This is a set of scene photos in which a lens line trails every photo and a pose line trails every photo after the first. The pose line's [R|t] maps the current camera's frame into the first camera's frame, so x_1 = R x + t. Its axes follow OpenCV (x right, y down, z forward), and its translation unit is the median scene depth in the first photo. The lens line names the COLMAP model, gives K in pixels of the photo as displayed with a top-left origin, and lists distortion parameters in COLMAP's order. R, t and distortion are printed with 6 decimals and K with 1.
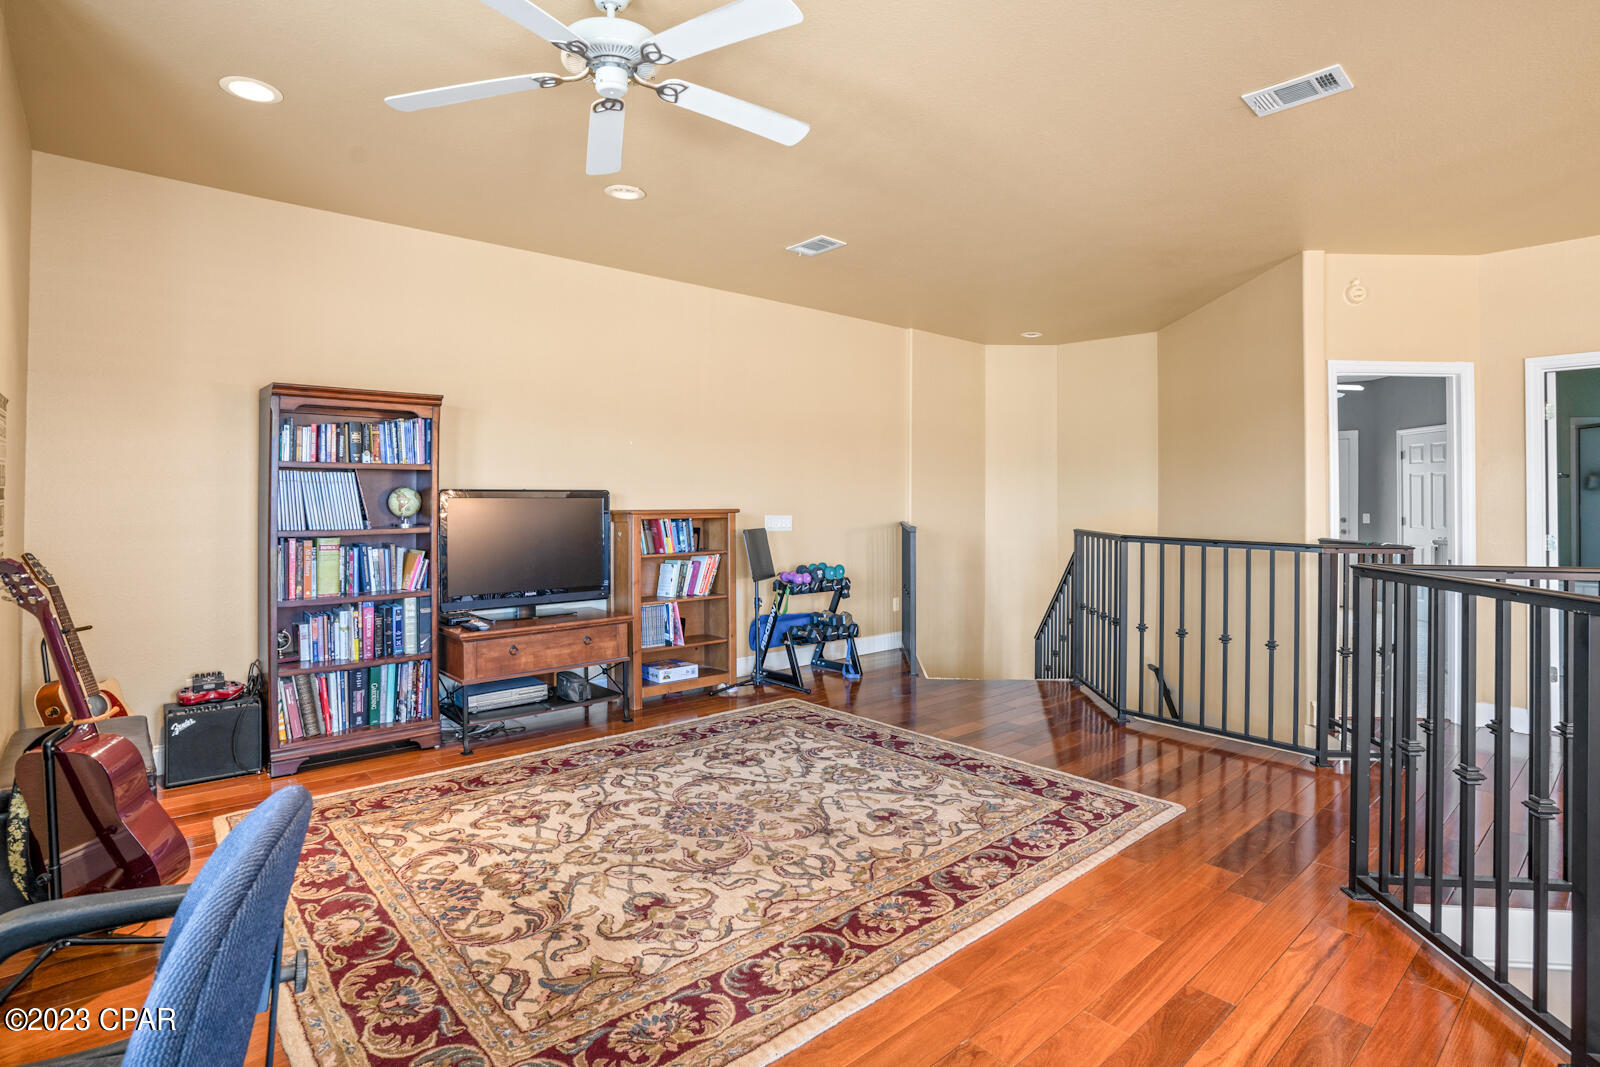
lens RADIAL K [[810.0, 0, 796.0], [0, 810.0, 497.2], [0, 0, 1]] dist [-0.075629, 0.035439]
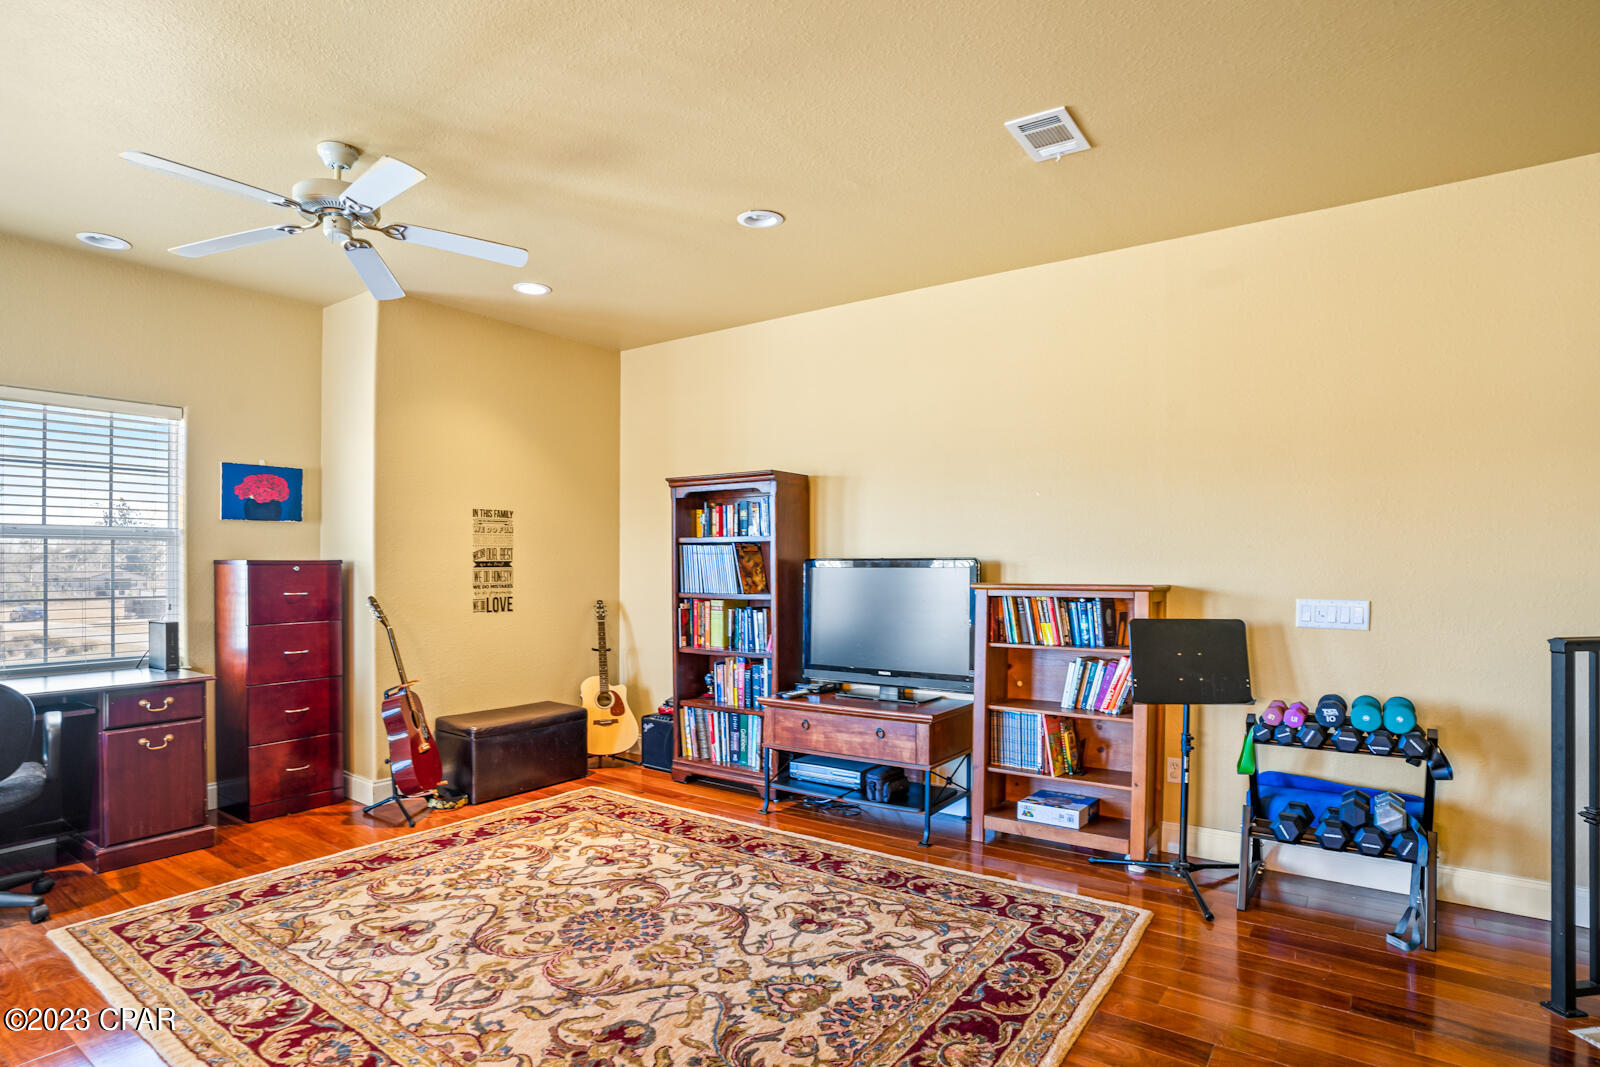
lens RADIAL K [[837.1, 0, 794.1], [0, 837.1, 568.3], [0, 0, 1]] dist [-0.089589, 0.049665]
pose [[0.226174, 0.000753, -0.974087, 0.864404], [-0.000910, 0.999999, 0.000561, 0.001643], [0.974086, 0.000760, 0.226175, 1.039121]]
